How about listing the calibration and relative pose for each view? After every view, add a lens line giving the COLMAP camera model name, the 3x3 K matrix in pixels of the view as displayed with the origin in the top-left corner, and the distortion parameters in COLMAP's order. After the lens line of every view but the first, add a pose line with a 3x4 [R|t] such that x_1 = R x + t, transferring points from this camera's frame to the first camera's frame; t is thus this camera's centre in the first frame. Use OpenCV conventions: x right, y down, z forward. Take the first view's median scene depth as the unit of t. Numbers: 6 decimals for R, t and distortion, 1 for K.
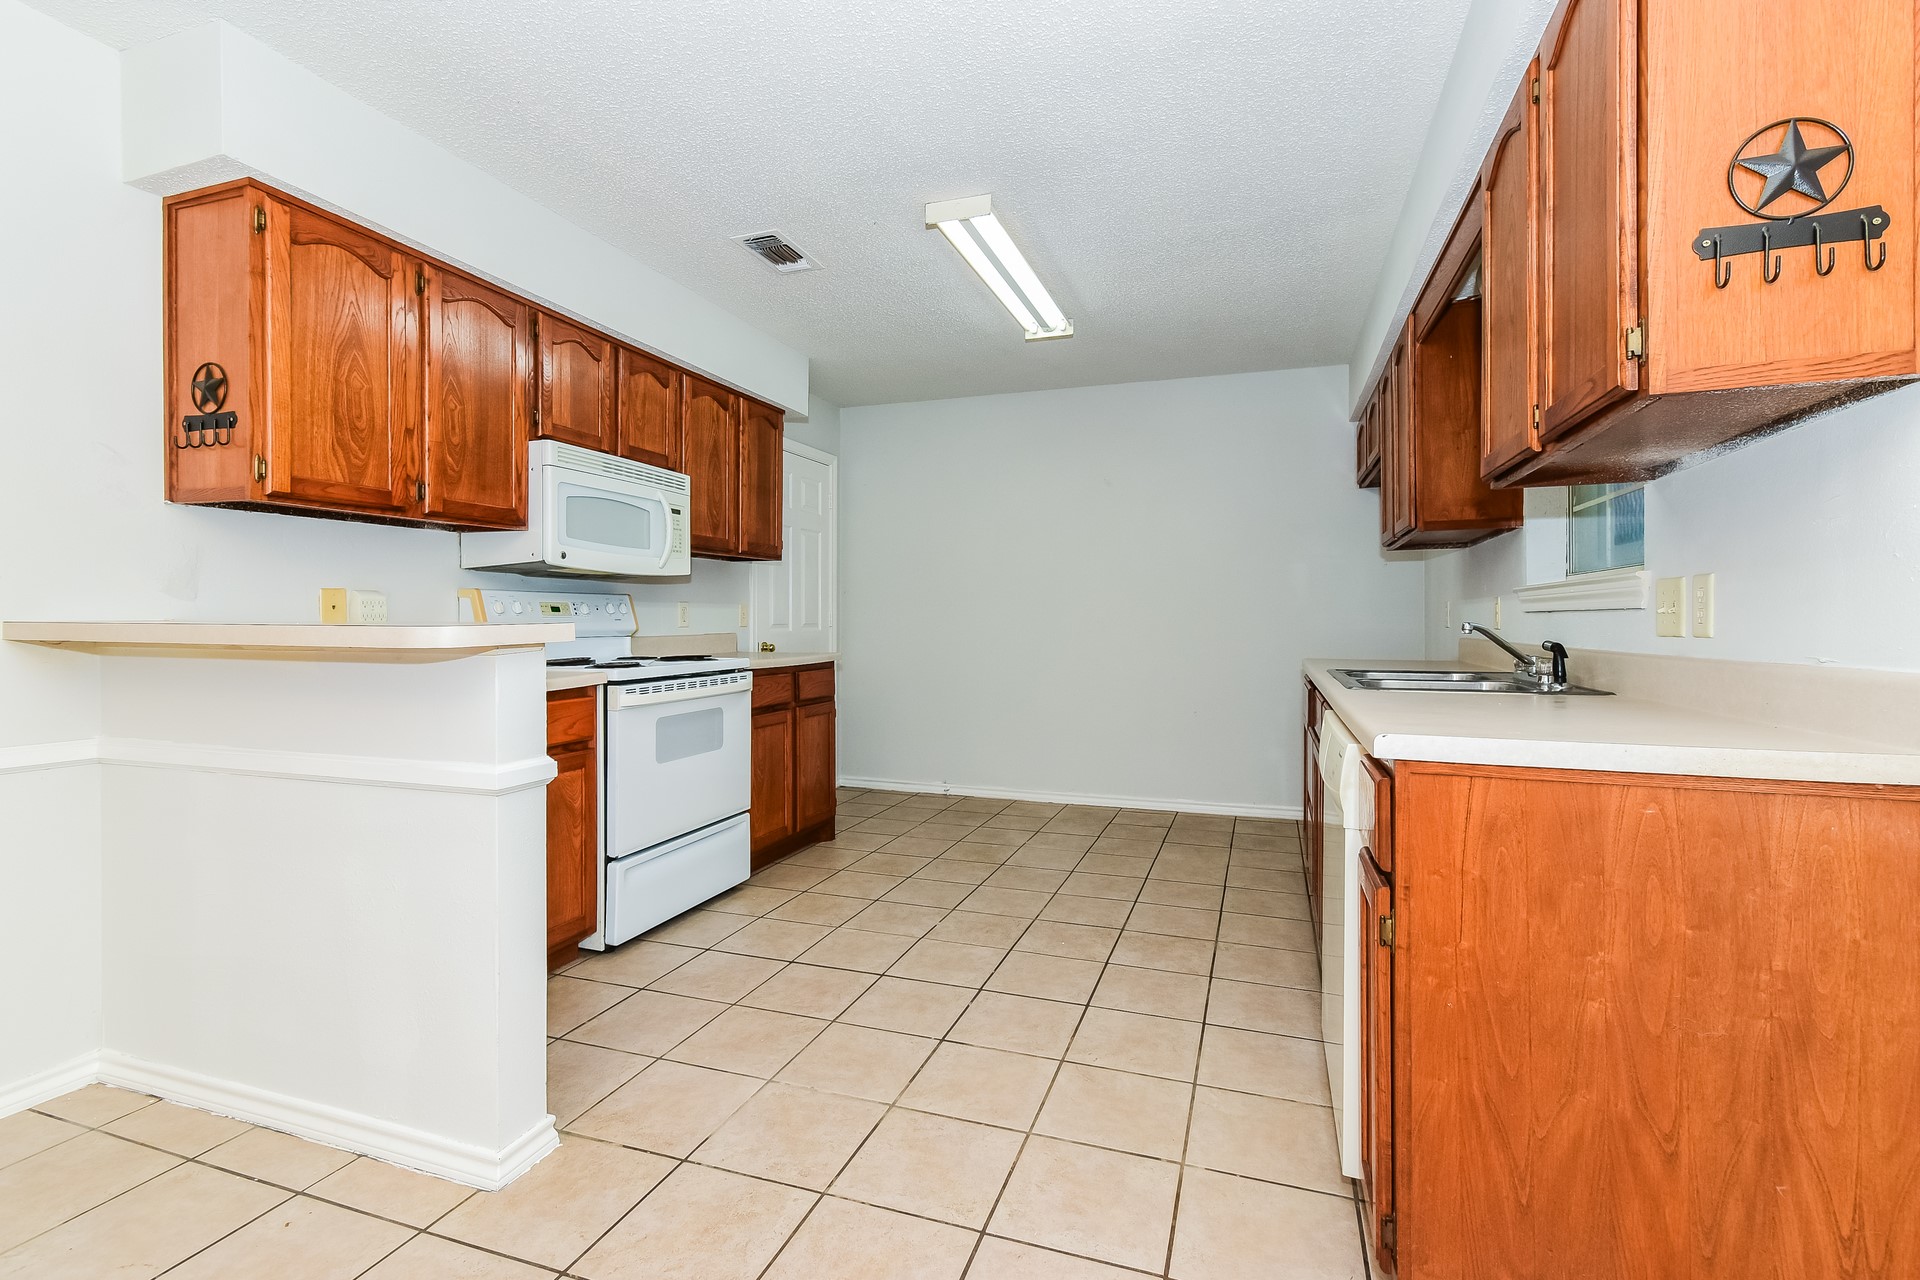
lens RADIAL K [[856.7, 0, 960.9], [0, 856.7, 622.7], [0, 0, 1]] dist [-0.000330, 0.000280]
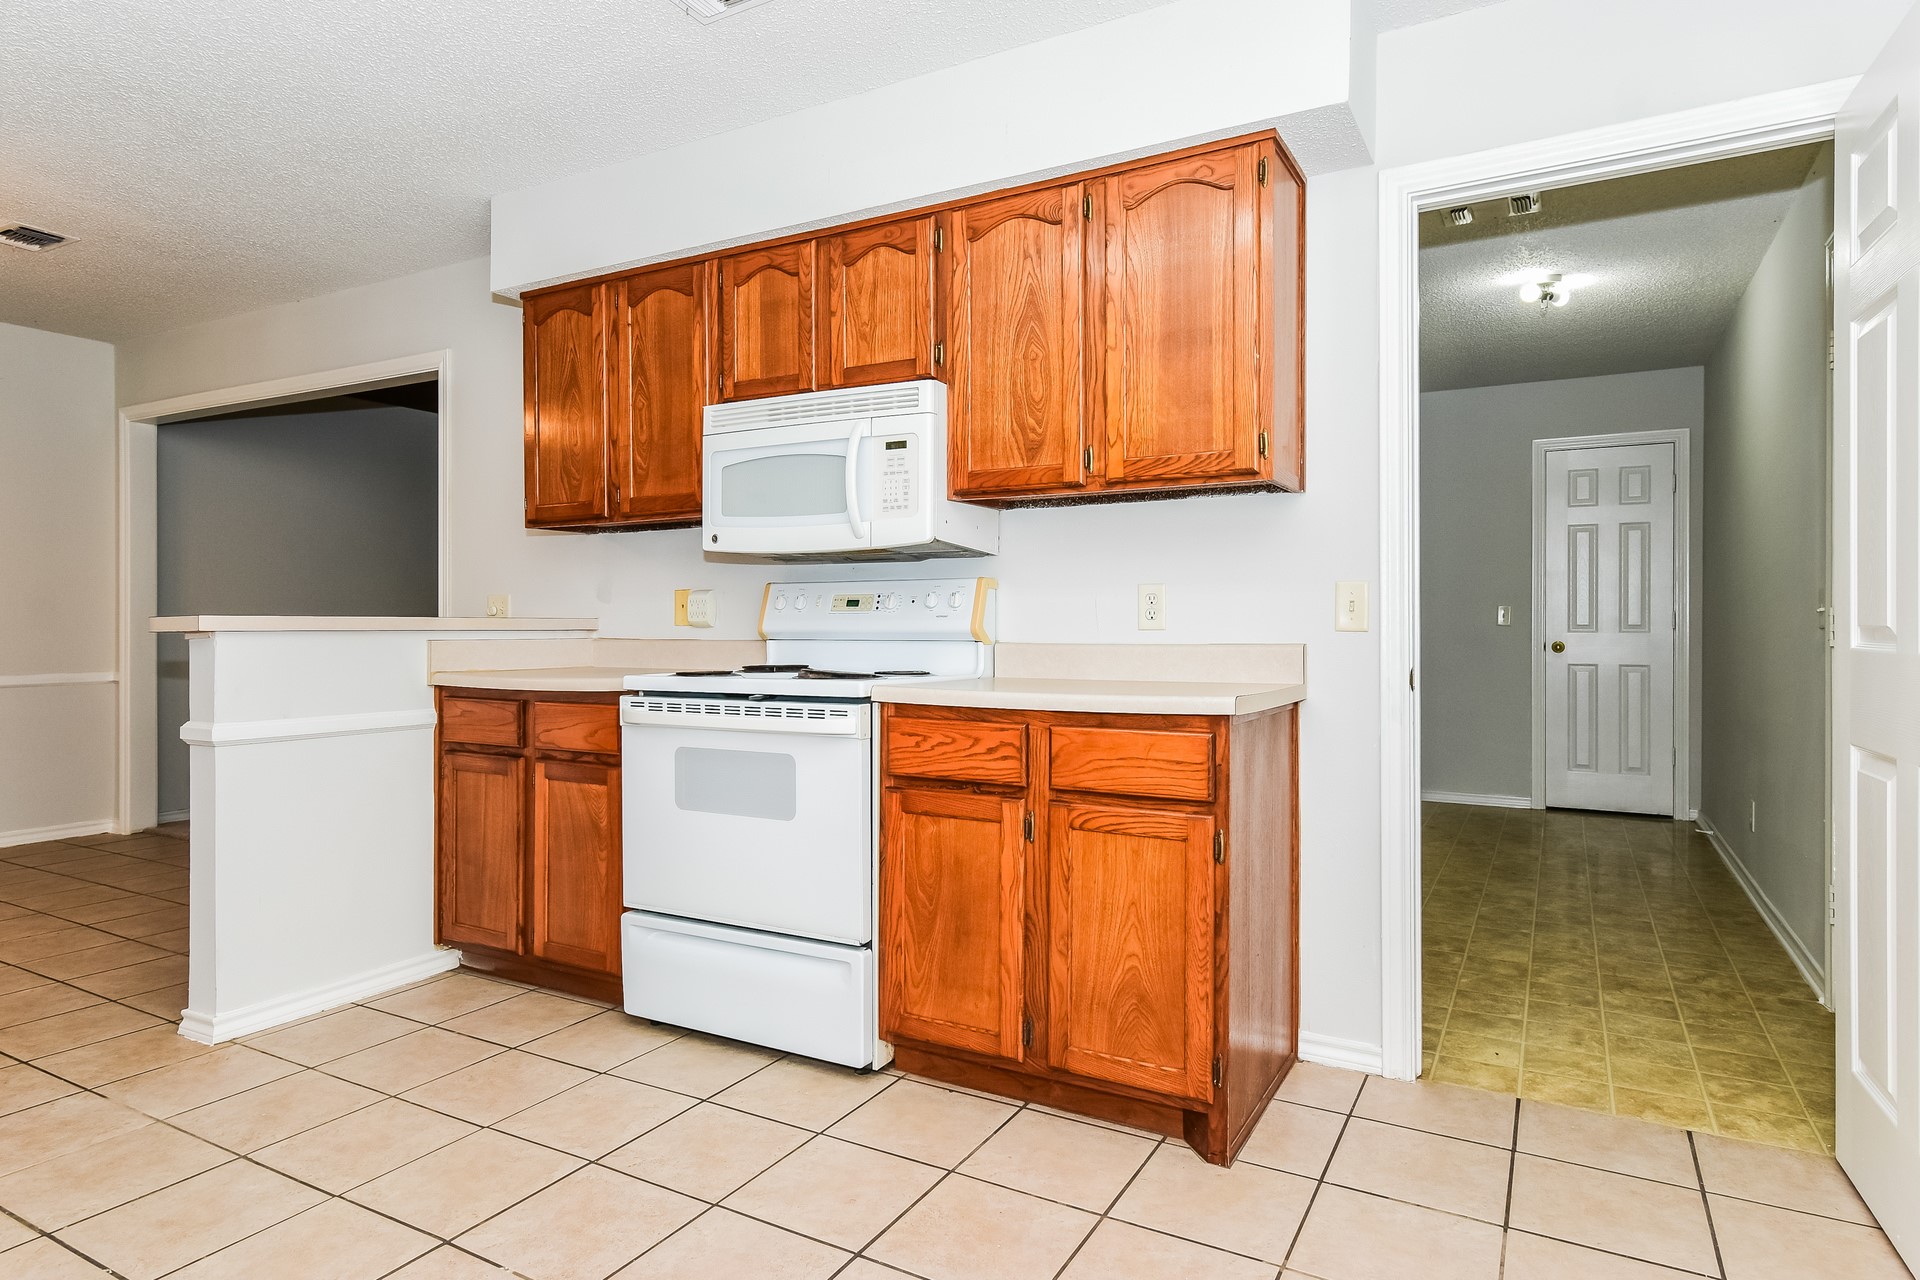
lens RADIAL K [[1067.0, 0, 967.6], [0, 1067.0, 628.8], [0, 0, 1]] dist [0.001018, 0.000134]
pose [[-0.156071, 0.002002, -0.987744, 0.544072], [-0.006095, 0.999977, 0.002990, 0.004723], [0.987727, 0.006487, -0.156055, 1.449875]]
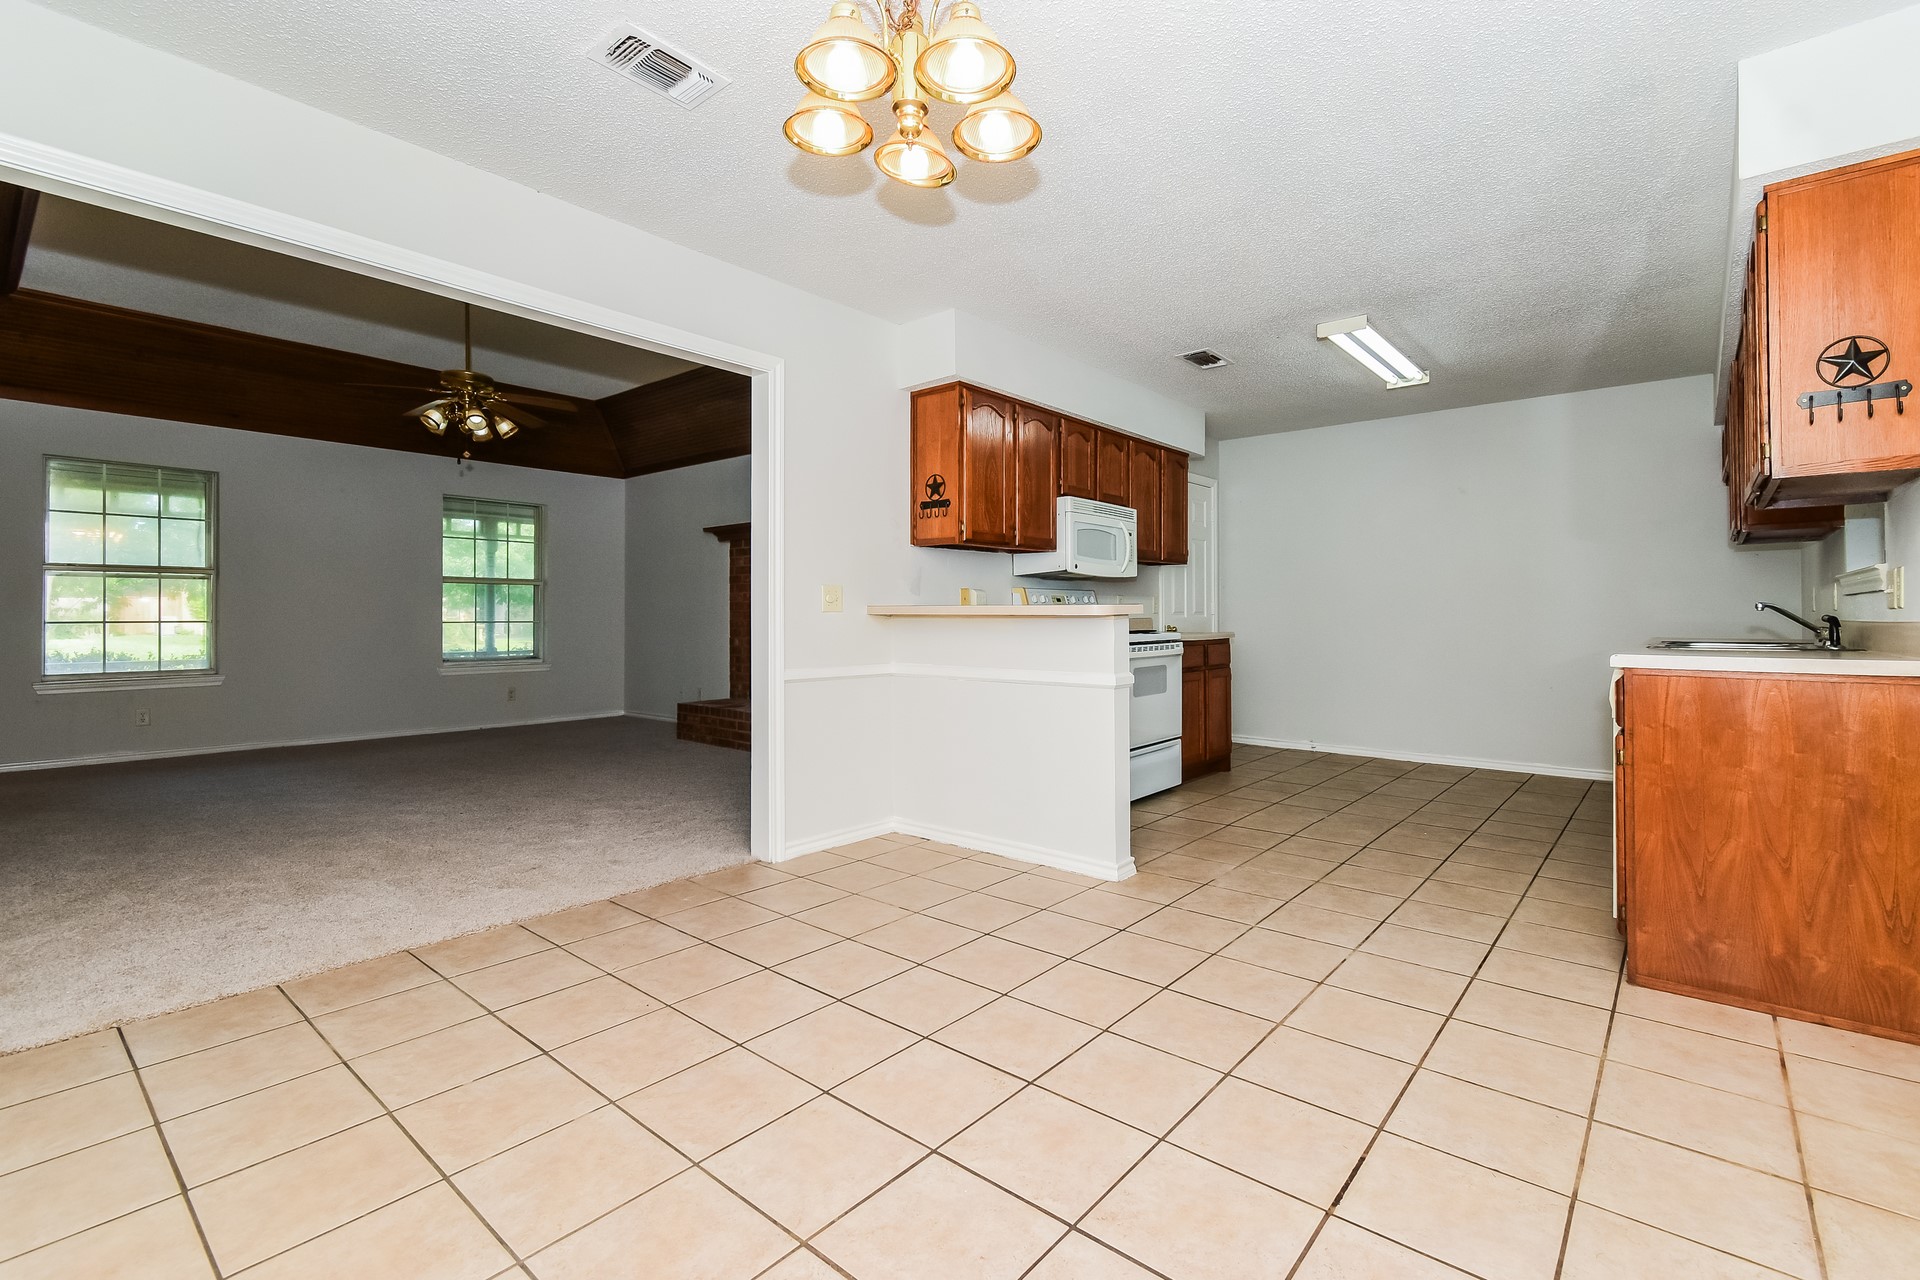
lens RADIAL K [[856.4, 0, 960.4], [0, 856.4, 611.3], [0, 0, 1]] dist [0.000665, -0.000718]
pose [[0.934102, -0.003611, -0.356988, -0.093177], [0.000451, 0.999960, -0.008936, 0.021421], [0.357006, 0.008187, 0.934066, -0.611359]]
